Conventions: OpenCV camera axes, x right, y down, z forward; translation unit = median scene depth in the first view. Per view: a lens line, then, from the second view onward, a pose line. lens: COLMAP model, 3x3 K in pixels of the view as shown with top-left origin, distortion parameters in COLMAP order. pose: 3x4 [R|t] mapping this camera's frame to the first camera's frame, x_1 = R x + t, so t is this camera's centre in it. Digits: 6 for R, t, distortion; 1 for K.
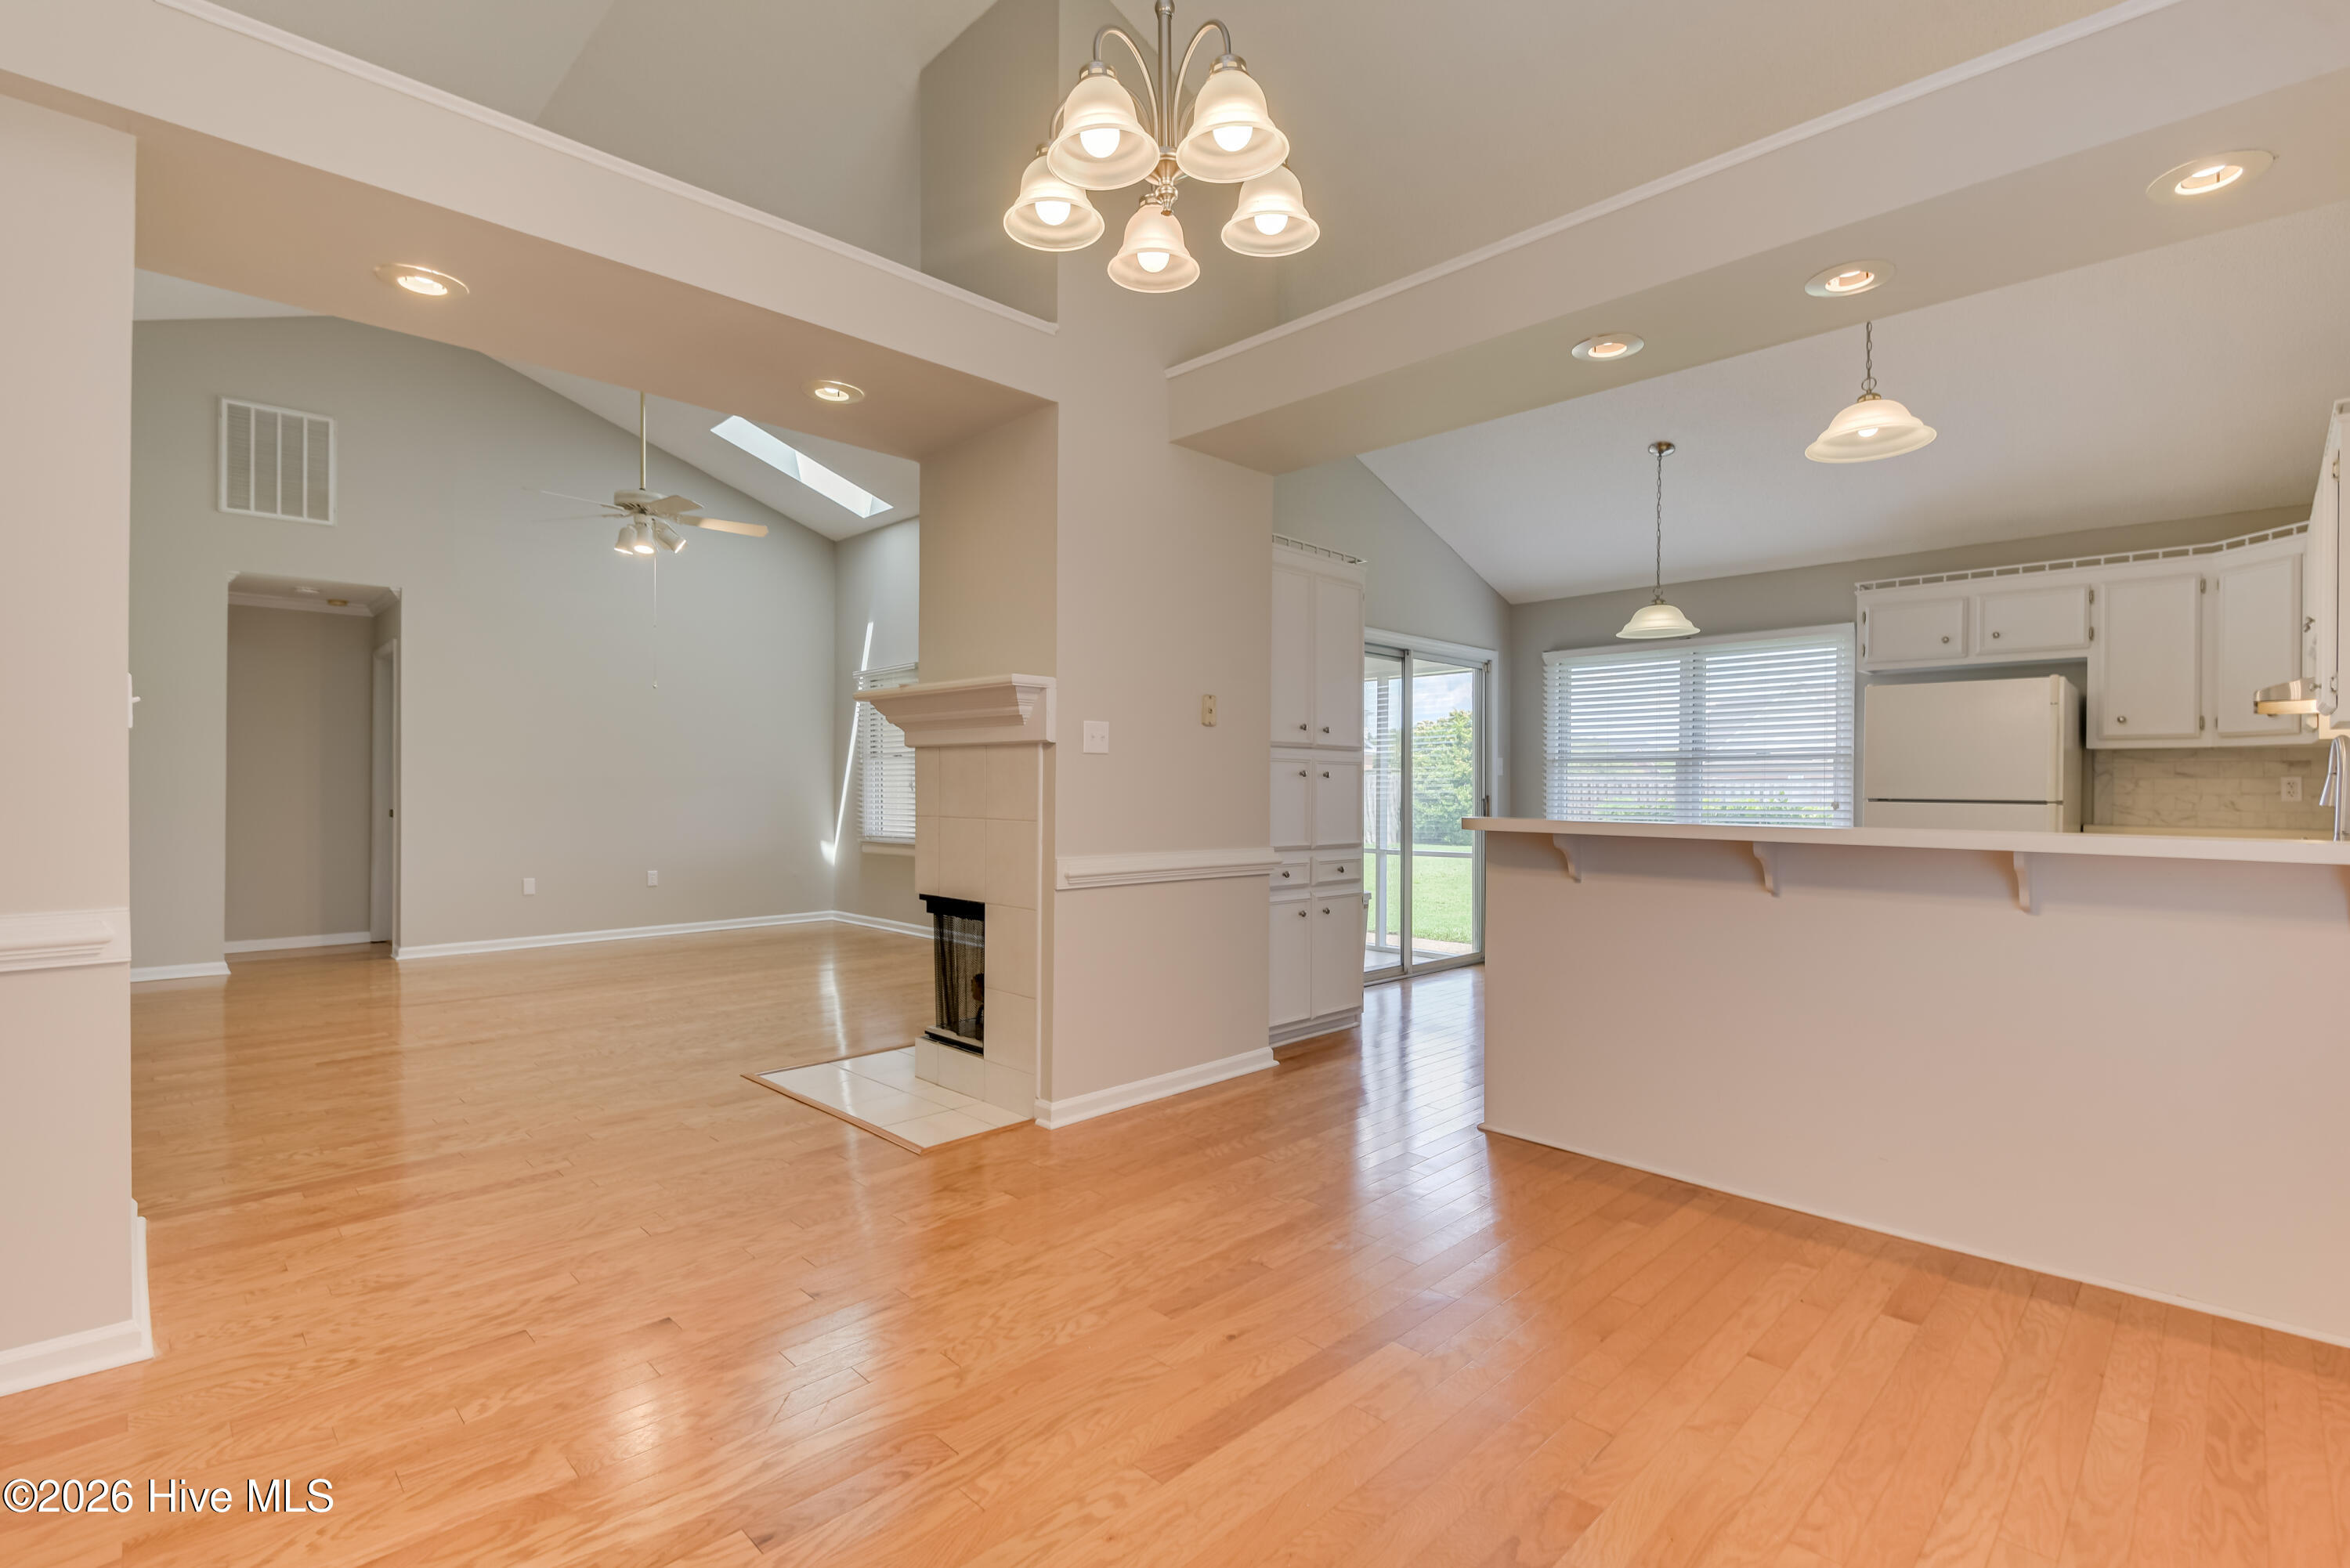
lens RADIAL K [[1072.9, 0, 1186.0], [0, 1072.9, 778.1], [0, 0, 1]] dist [0.013835, -0.014315]
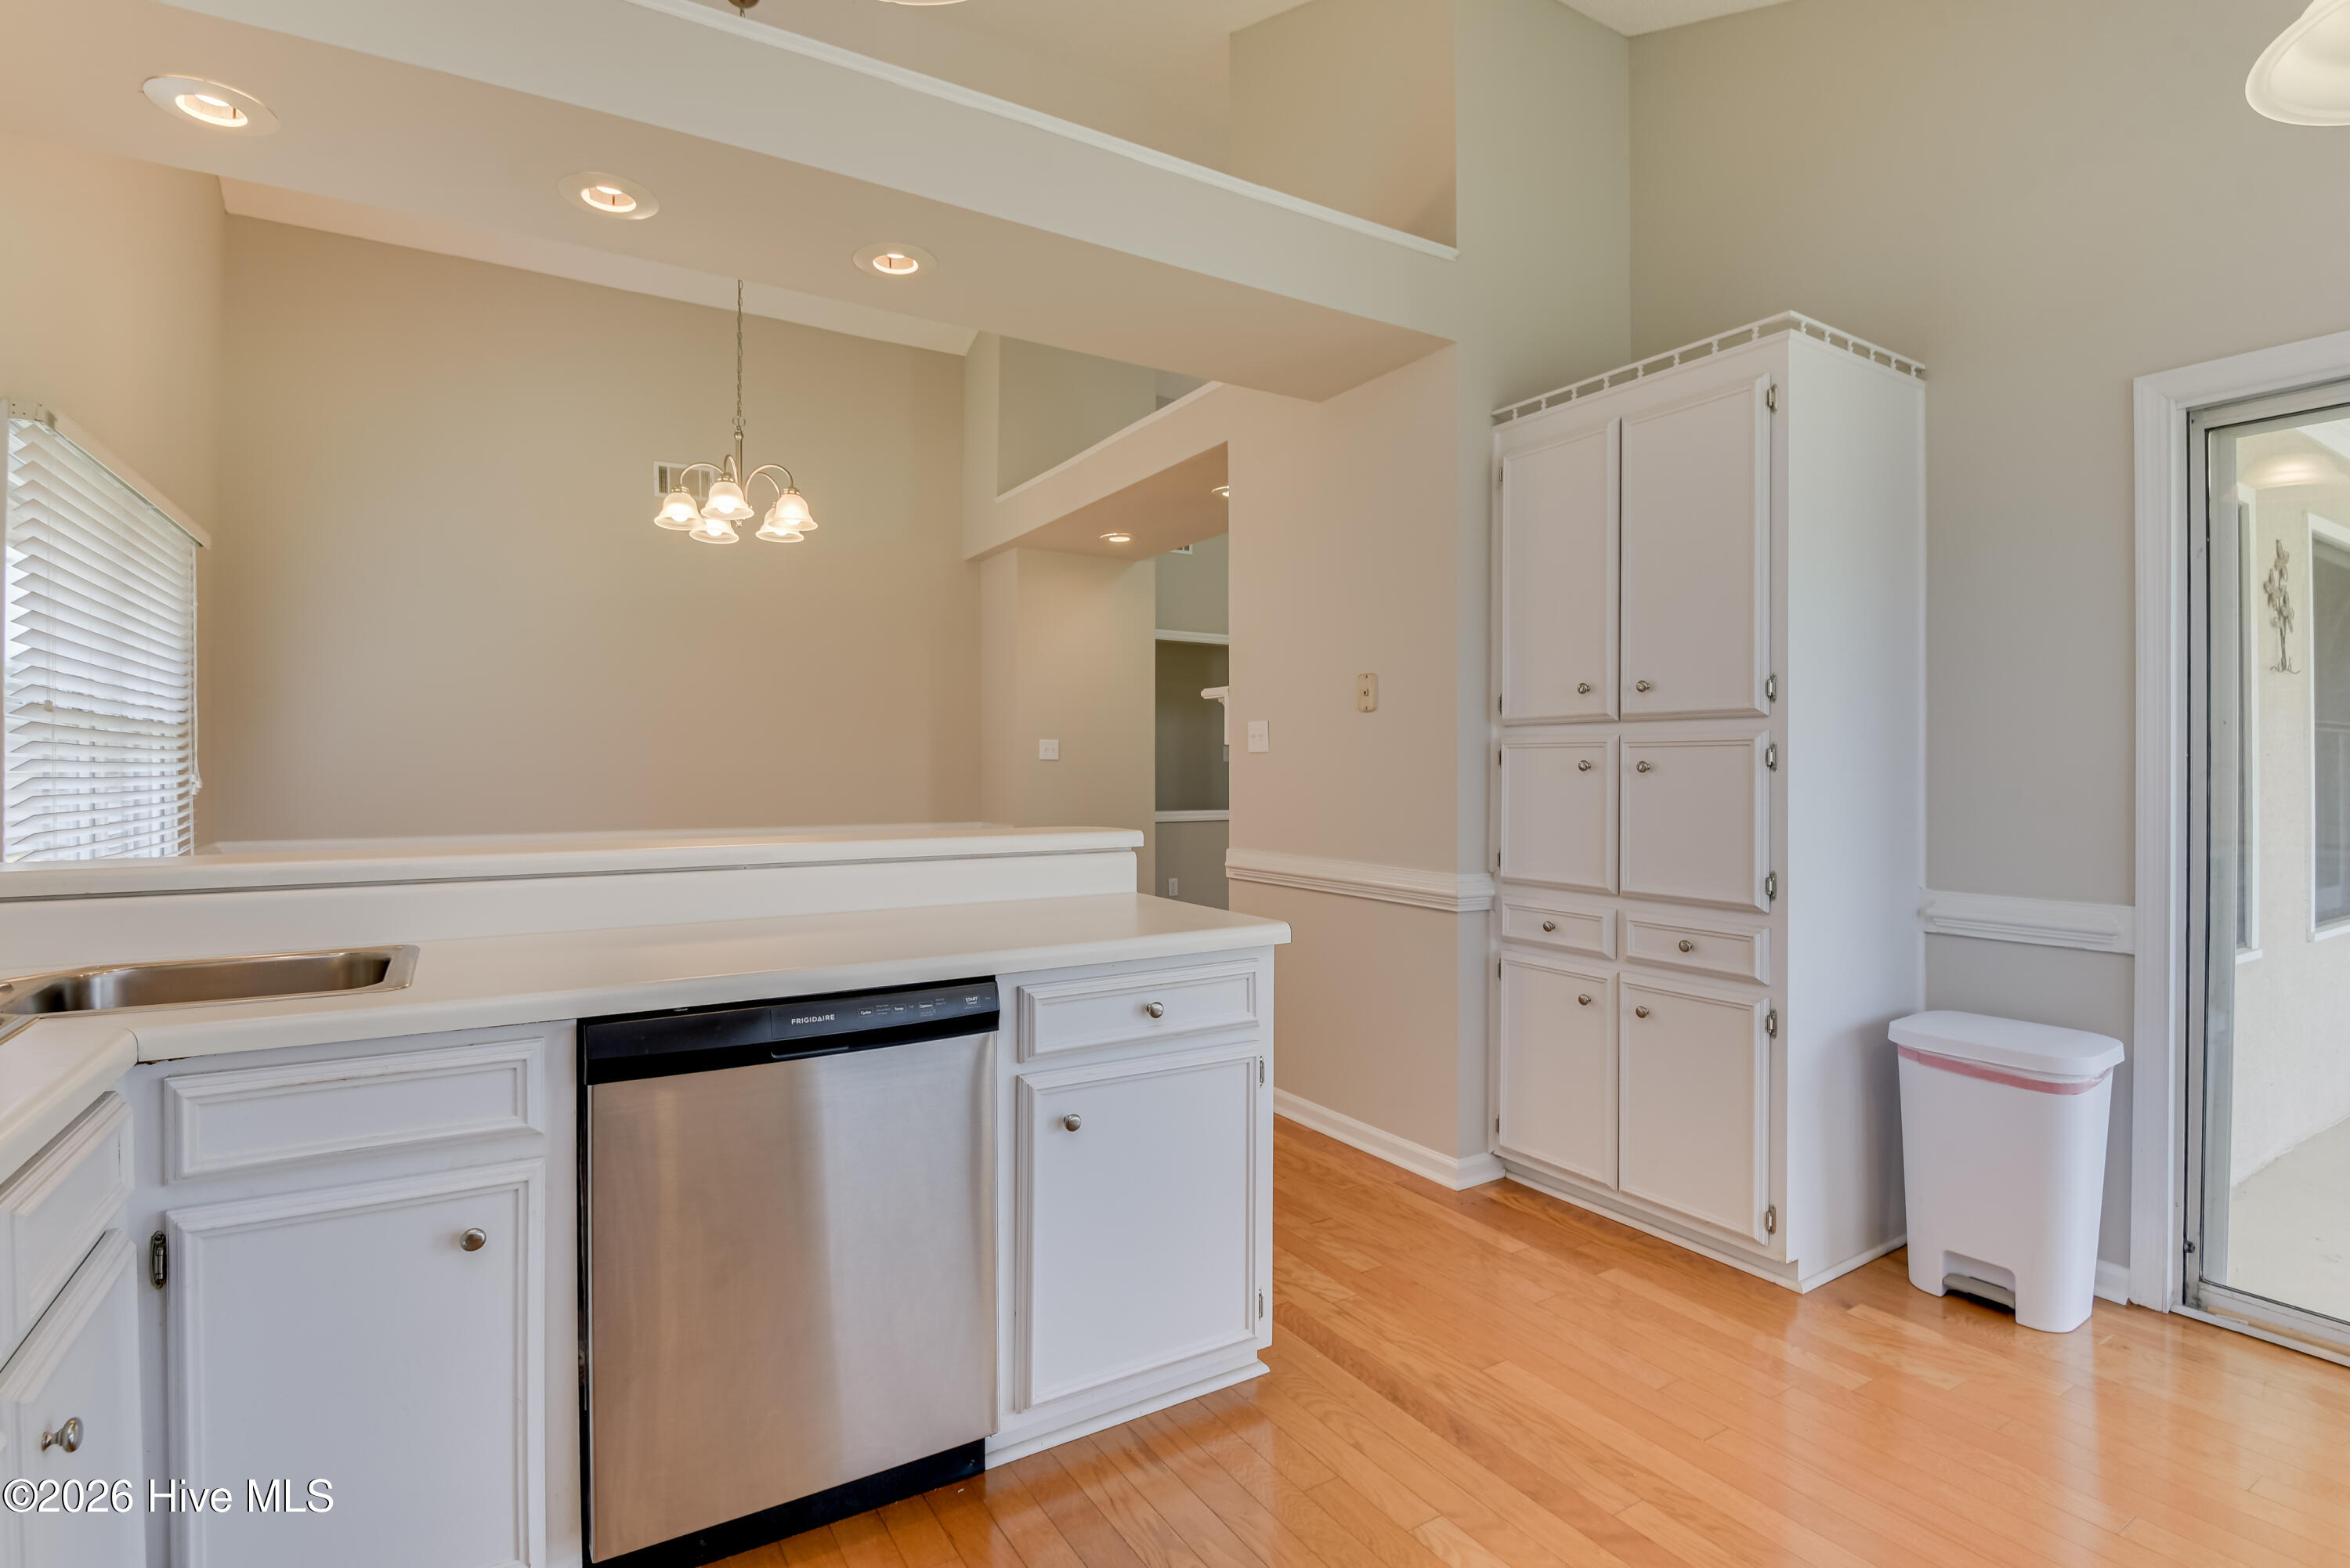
lens RADIAL K [[1133.1, 0, 1178.6], [0, 1133.1, 770.1], [0, 0, 1]] dist [-0.017706, -0.000555]
pose [[-0.220479, -0.007584, -0.975362, 0.699658], [0.006269, 0.999938, -0.009193, 0.001961], [0.975372, -0.008141, -0.220418, 0.829403]]
